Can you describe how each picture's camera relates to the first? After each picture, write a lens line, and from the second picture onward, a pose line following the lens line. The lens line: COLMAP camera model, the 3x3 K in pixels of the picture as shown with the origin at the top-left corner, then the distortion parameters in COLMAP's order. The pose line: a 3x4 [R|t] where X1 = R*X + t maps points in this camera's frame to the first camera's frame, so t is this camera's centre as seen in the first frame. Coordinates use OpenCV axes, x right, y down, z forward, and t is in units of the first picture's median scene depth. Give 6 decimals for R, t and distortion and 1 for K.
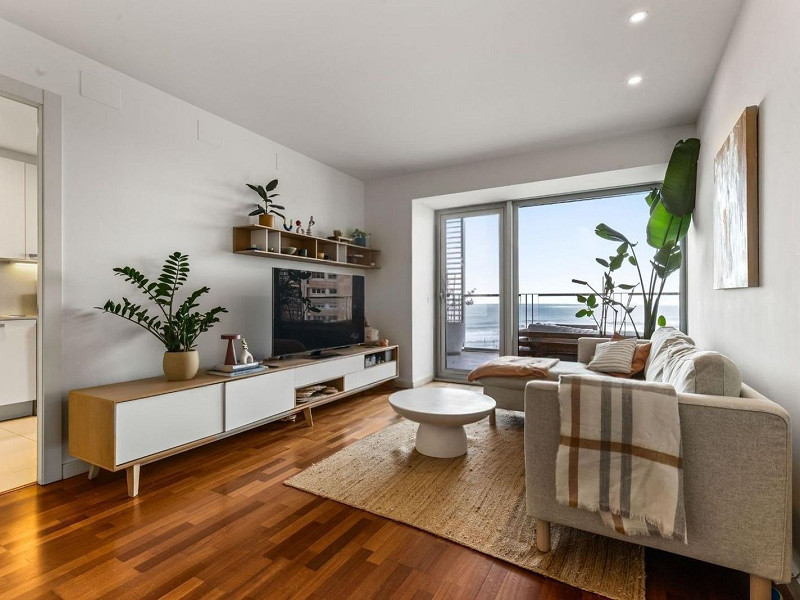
lens RADIAL K [[407.6, 0, 400.3], [0, 407.6, 305.4], [0, 0, 1]] dist [0.019728, 0.000407]
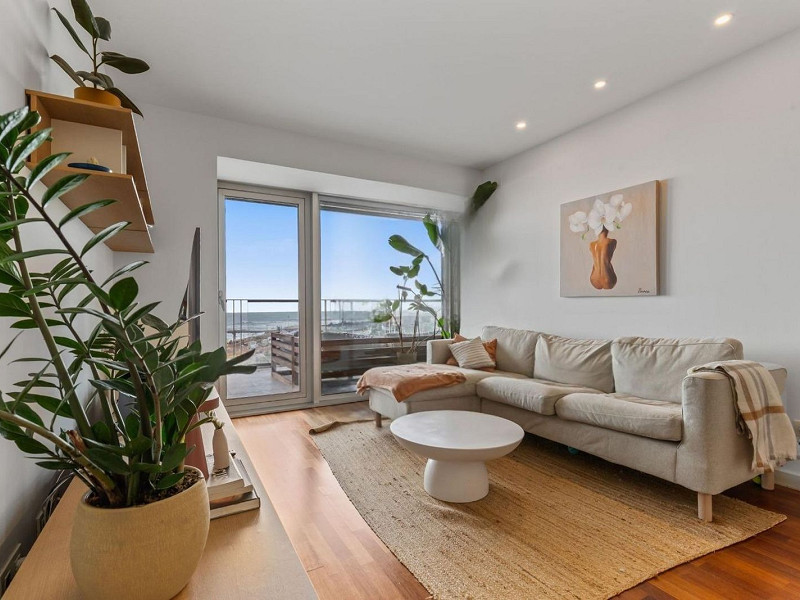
lens RADIAL K [[407.6, 0, 400.3], [0, 407.6, 305.4], [0, 0, 1]] dist [0.019728, 0.000407]
pose [[0.527642, -0.001635, 0.849465, -0.439334], [0.018432, 0.999785, -0.009524, -0.004309], [-0.849267, 0.020683, 0.527559, 0.447565]]
